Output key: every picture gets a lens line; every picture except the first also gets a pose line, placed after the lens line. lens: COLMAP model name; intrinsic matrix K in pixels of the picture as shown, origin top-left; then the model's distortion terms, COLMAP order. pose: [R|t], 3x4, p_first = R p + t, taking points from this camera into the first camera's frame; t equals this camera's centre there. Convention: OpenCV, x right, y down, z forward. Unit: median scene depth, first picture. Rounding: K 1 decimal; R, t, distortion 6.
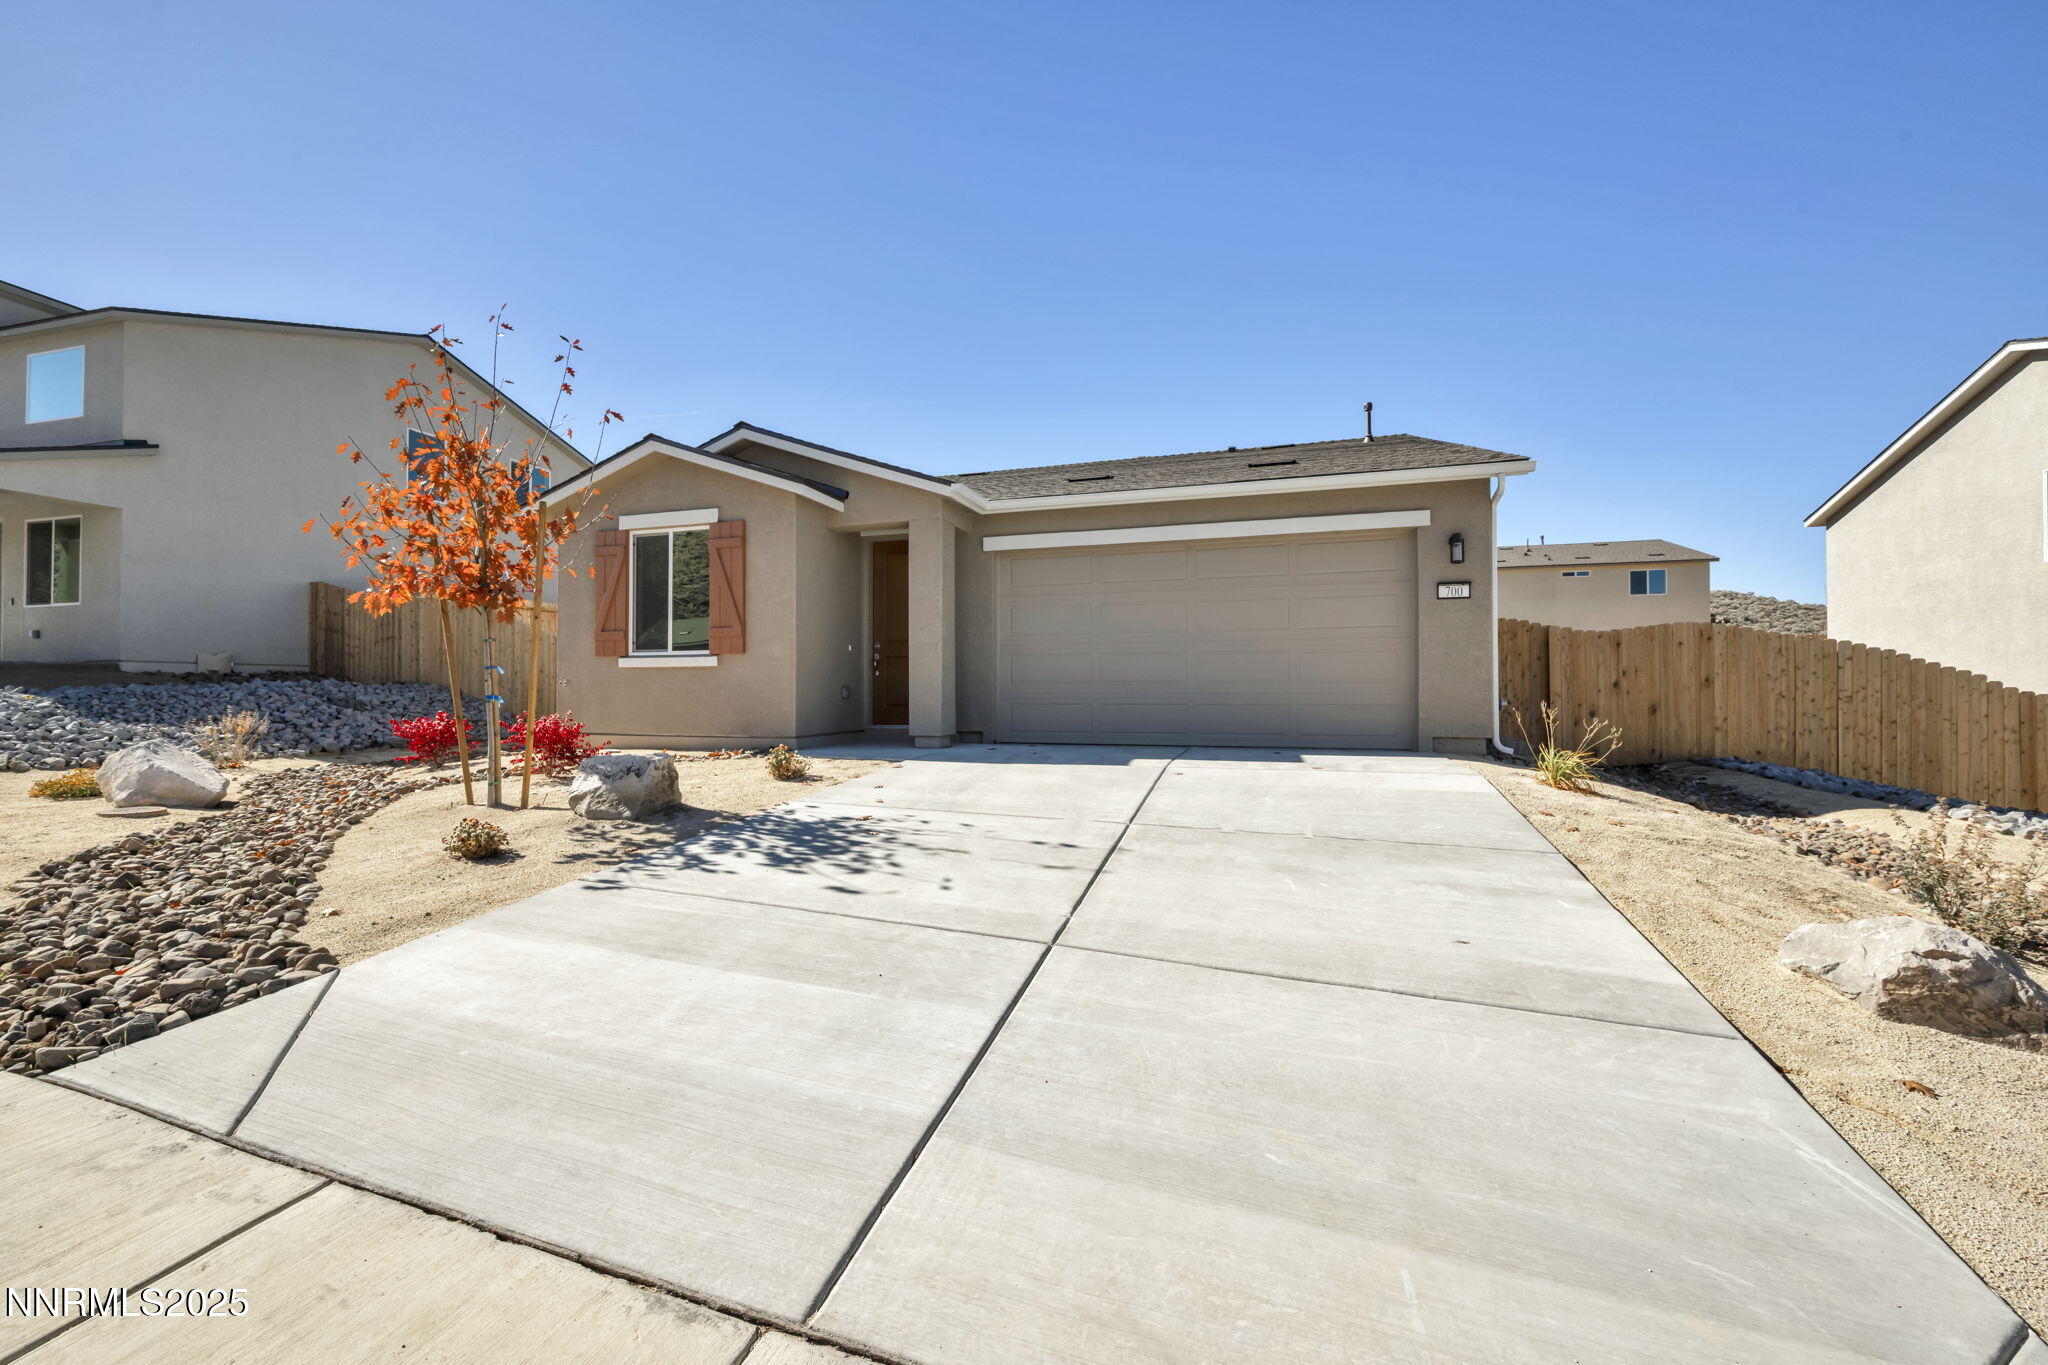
lens RADIAL K [[810.7, 0, 1024.0], [0, 810.7, 682.5], [0, 0, 1]] dist [-0.002882, -0.000107]
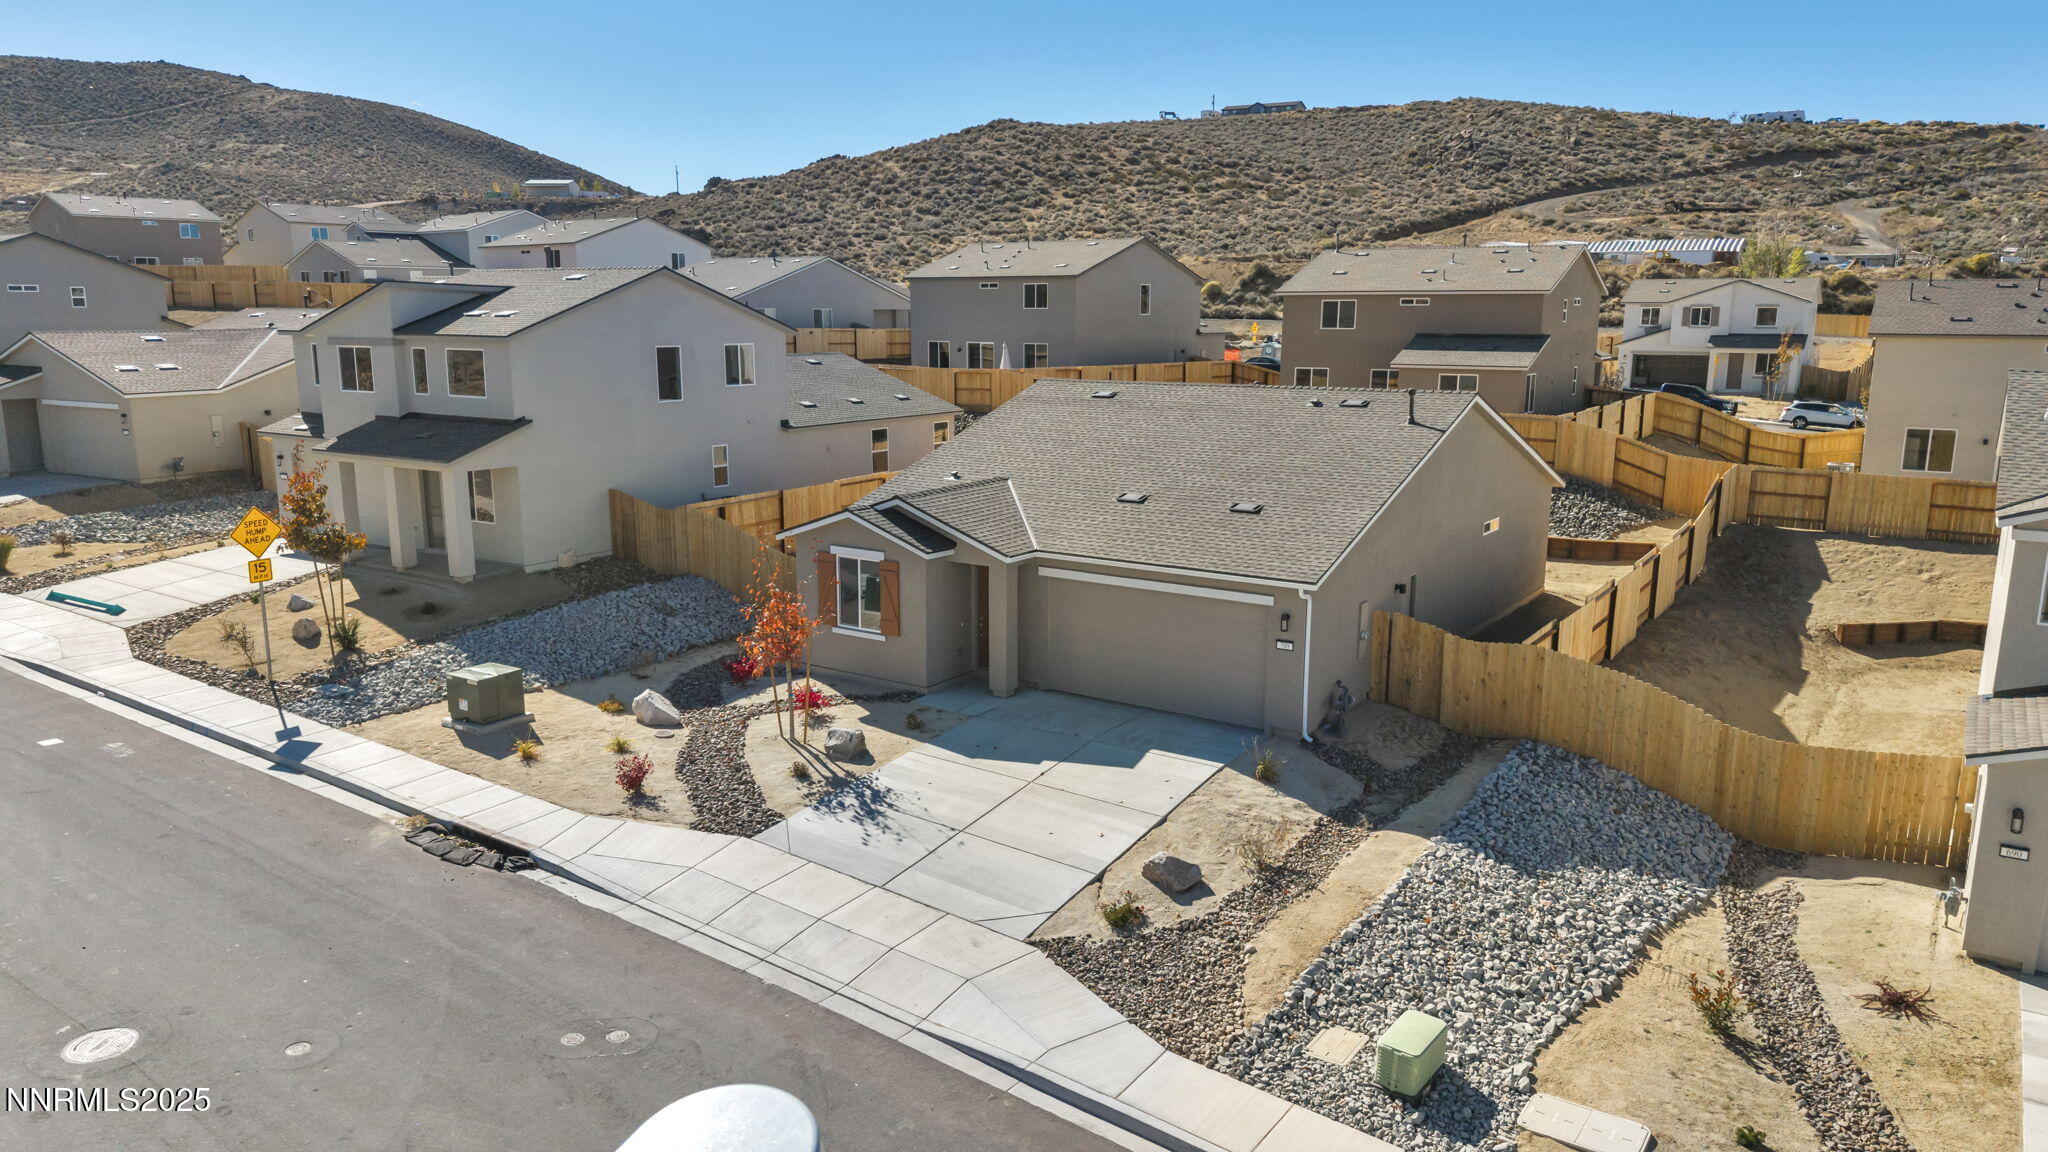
lens RADIAL K [[1376.4, 0, 1033.5], [0, 1376.4, 574.4], [0, 0, 1]] dist [0.021826, -0.022166]
pose [[0.958825, 0.060254, -0.277531, 0.721773], [-0.003819, 0.979881, 0.199547, -0.736631], [0.283971, -0.190271, 0.939765, -1.620175]]
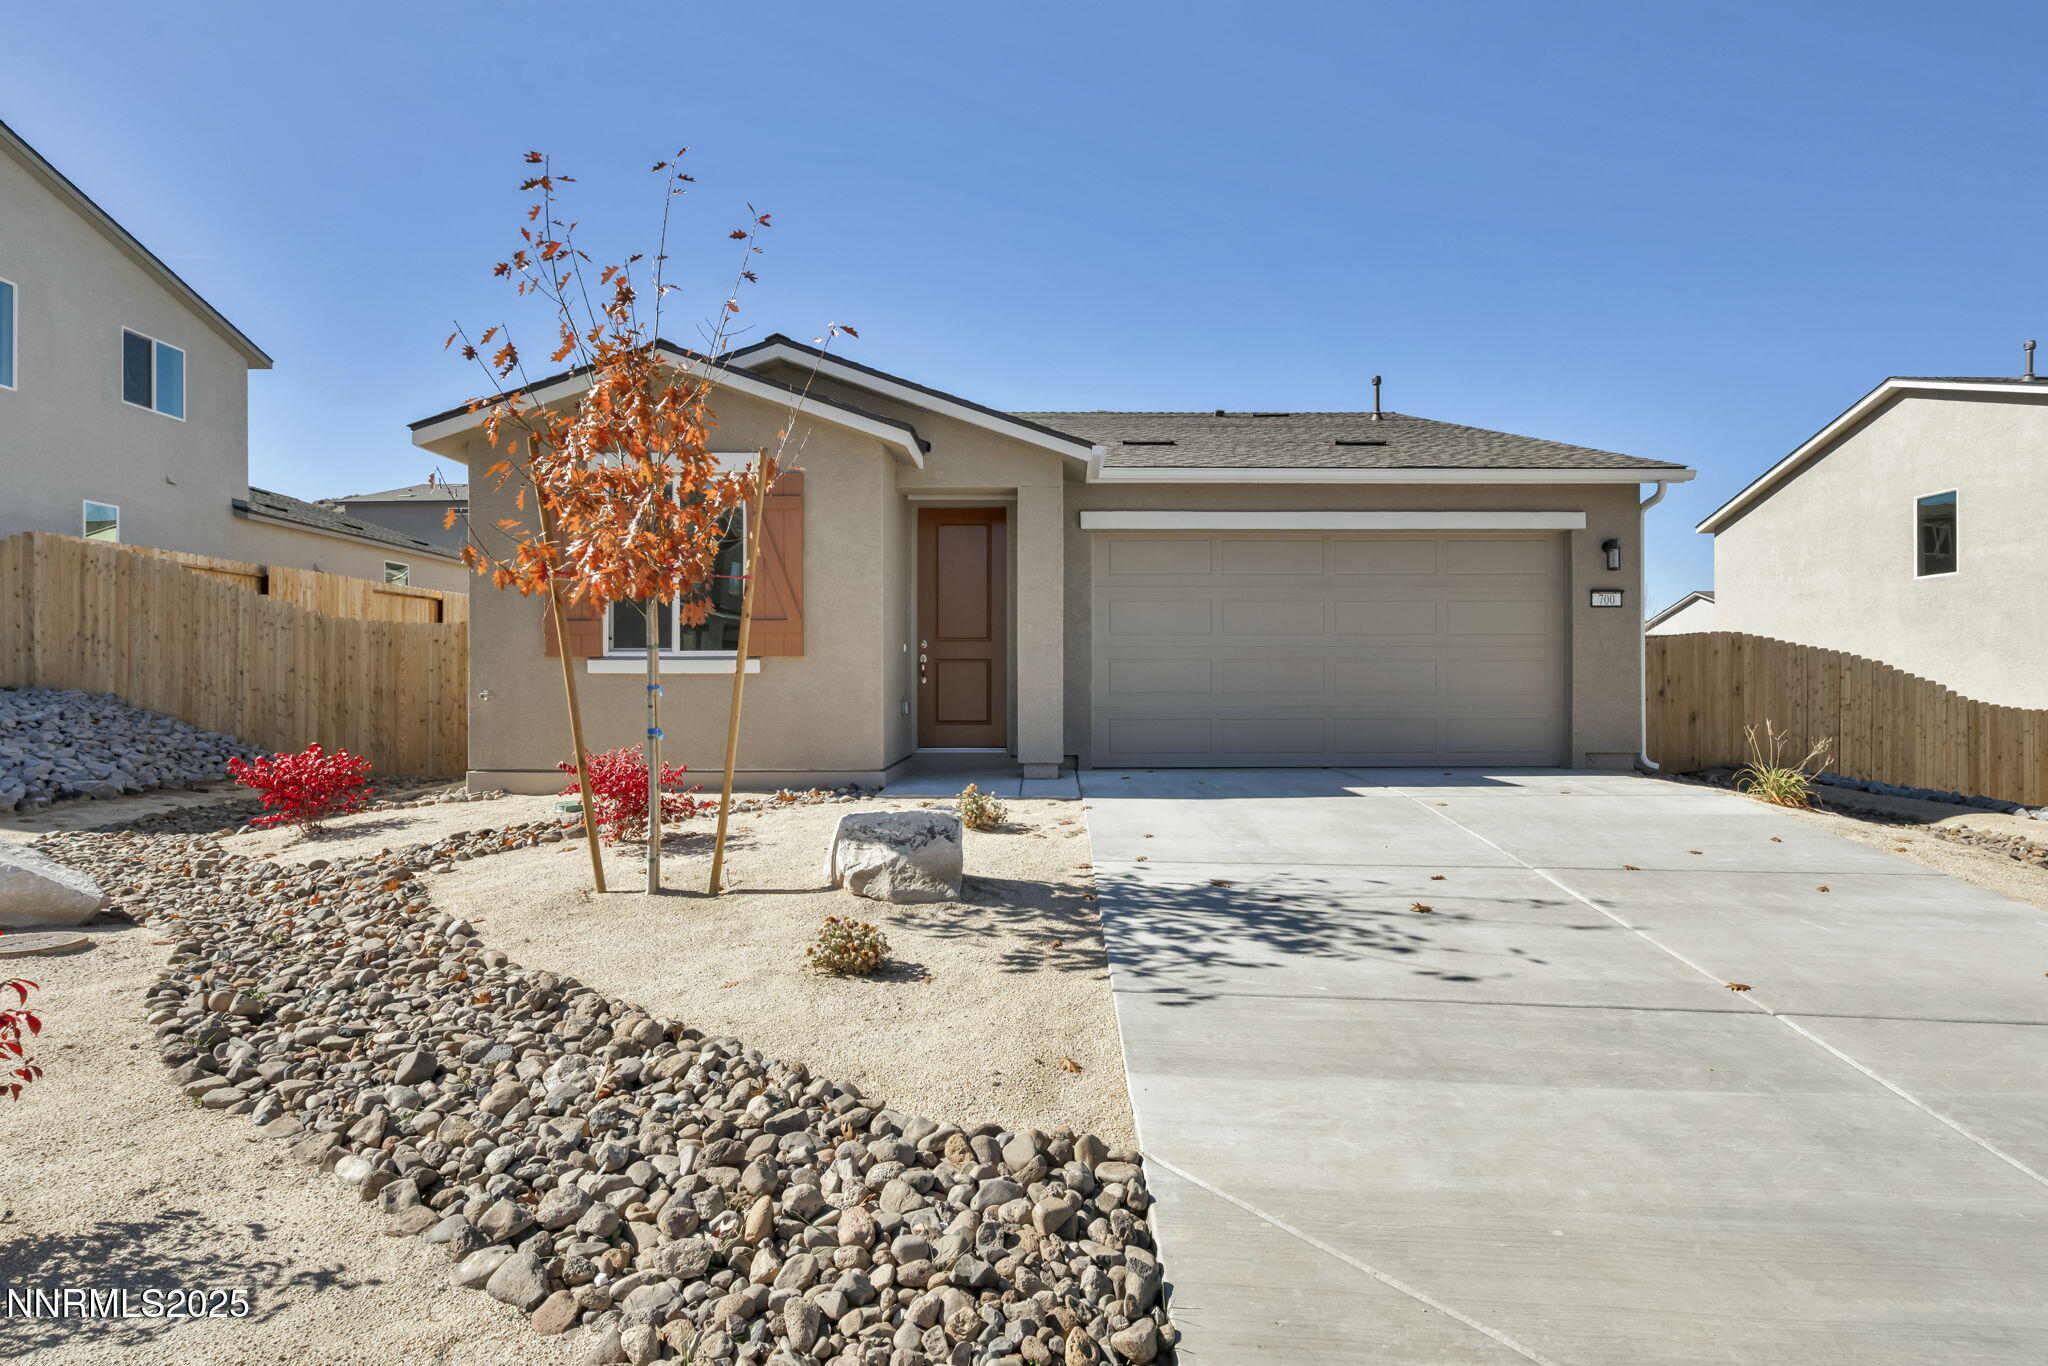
lens RADIAL K [[1006.1, 0, 1066.5], [0, 1006.1, 684.5], [0, 0, 1]] dist [-0.000945, -0.000085]
pose [[0.949742, 0.000089, 0.313034, -0.390848], [-0.003601, 0.999937, 0.010640, -0.020363], [-0.313013, -0.011232, 0.949682, 0.065525]]
